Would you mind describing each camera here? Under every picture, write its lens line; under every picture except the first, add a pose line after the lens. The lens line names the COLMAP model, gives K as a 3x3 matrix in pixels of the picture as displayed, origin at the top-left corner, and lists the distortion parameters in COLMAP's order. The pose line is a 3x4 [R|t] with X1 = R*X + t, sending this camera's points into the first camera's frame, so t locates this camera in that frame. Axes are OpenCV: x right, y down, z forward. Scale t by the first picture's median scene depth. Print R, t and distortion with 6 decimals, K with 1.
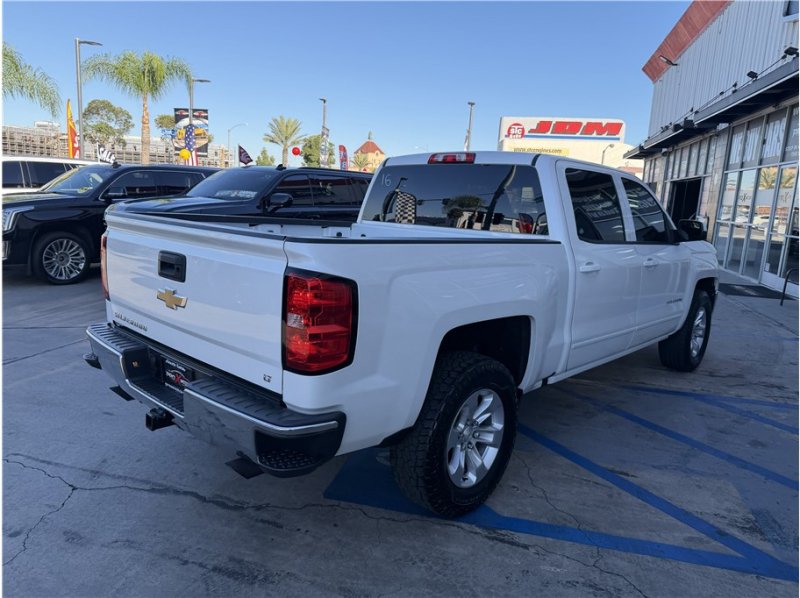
lens RADIAL K [[566.8, 0, 398.0], [0, 566.8, 296.5], [0, 0, 1]] dist [0.020687, -0.029764]
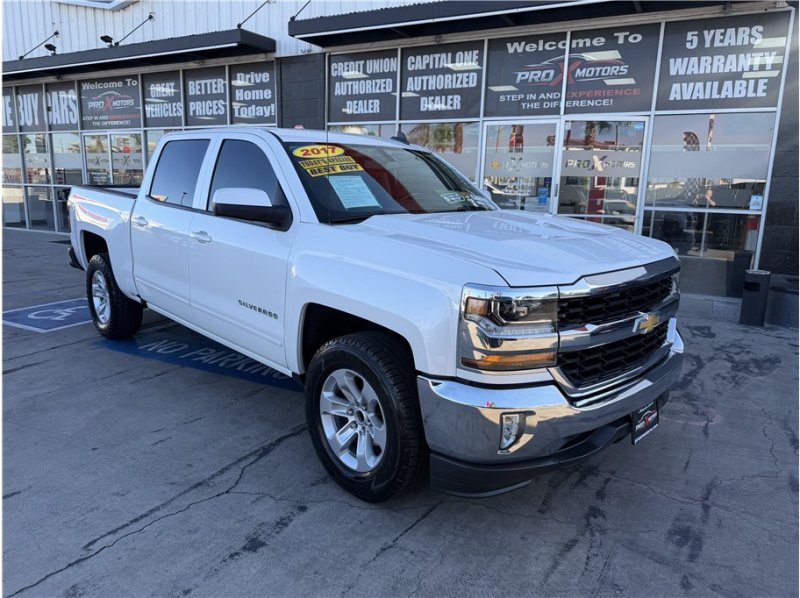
lens RADIAL K [[566.8, 0, 395.5], [0, 566.8, 300.8], [0, 0, 1]] dist [0.020687, -0.029764]
pose [[0.244007, -0.237449, 0.940255, -0.478003], [0.162564, 0.965857, 0.201727, -0.043120], [-0.956051, 0.103628, 0.274277, 0.157100]]
